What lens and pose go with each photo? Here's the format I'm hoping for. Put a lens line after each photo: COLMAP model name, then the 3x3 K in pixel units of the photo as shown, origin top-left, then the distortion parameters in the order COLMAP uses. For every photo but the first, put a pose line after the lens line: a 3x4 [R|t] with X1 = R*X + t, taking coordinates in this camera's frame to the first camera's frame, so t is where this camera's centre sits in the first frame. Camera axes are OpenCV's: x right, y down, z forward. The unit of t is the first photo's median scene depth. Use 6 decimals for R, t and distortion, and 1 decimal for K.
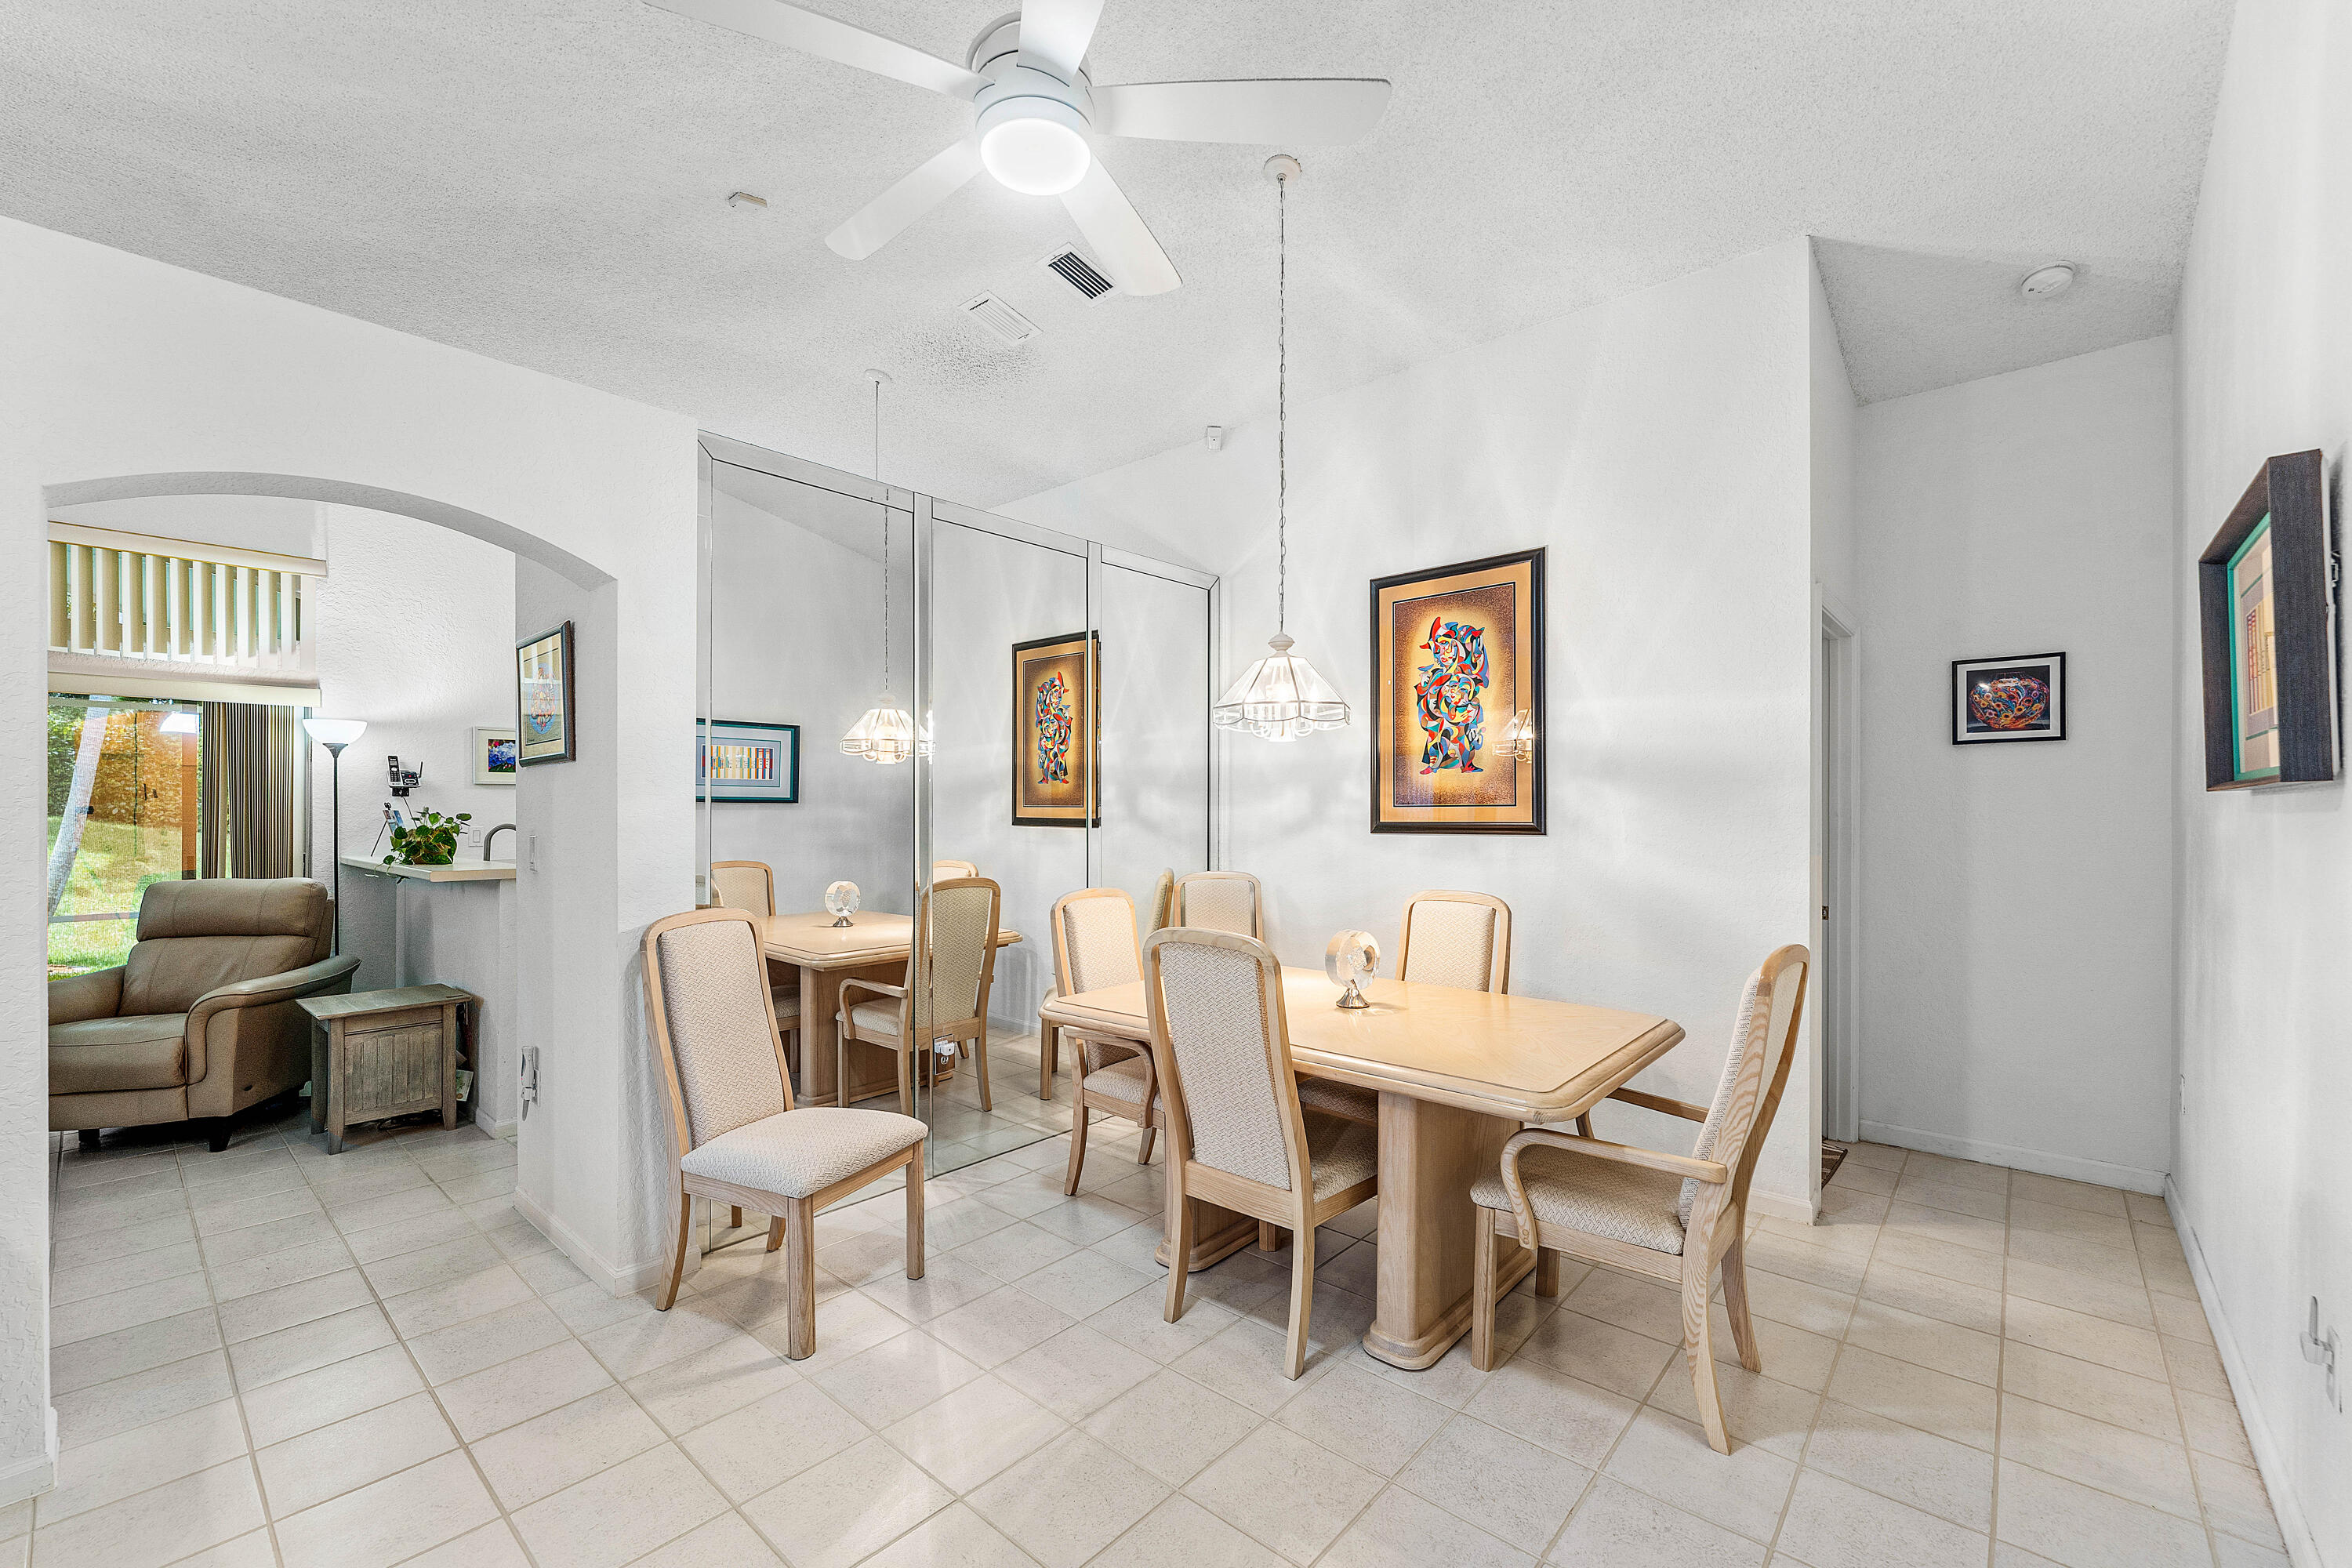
lens RADIAL K [[981.1, 0, 1169.1], [0, 981.1, 808.2], [0, 0, 1]] dist [-0.000196, 0.000430]
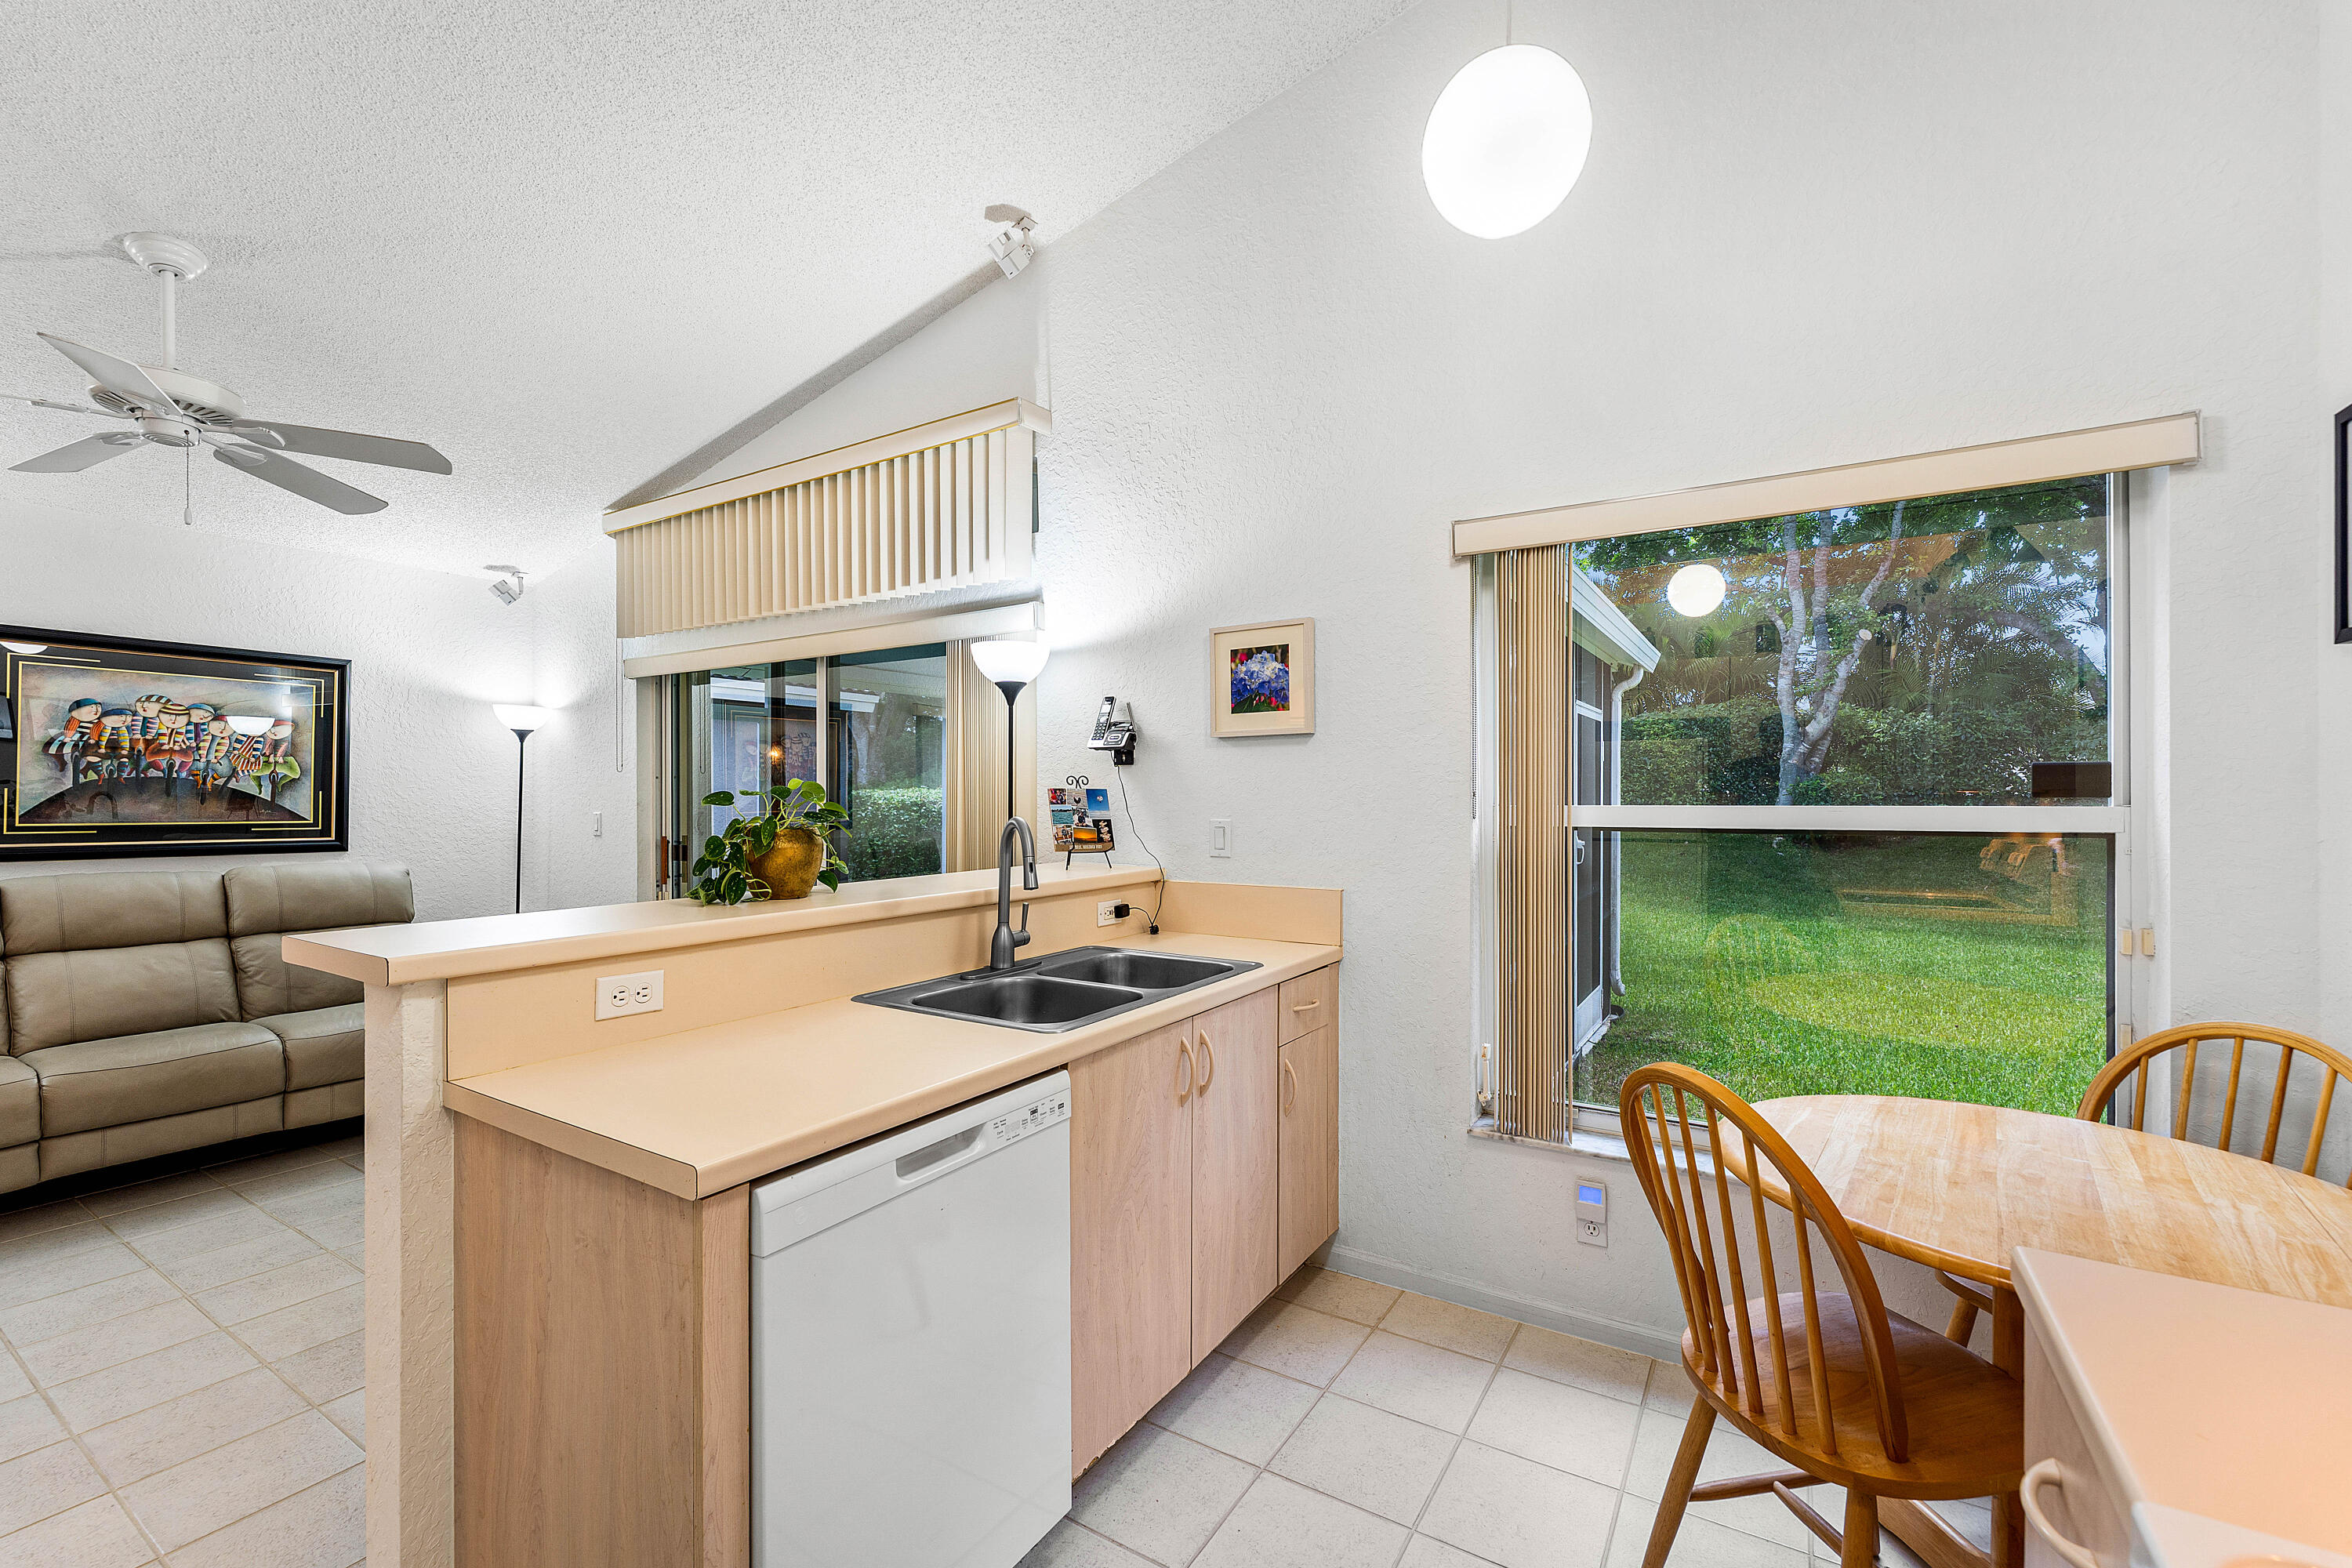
lens RADIAL K [[981.1, 0, 1169.2], [0, 981.1, 790.4], [0, 0, 1]] dist [-0.000196, 0.000430]
pose [[0.172351, -0.000905, -0.985035, -0.263267], [0.000948, 0.999999, -0.000753, 0.004310], [0.985035, -0.000804, 0.172352, 1.188453]]
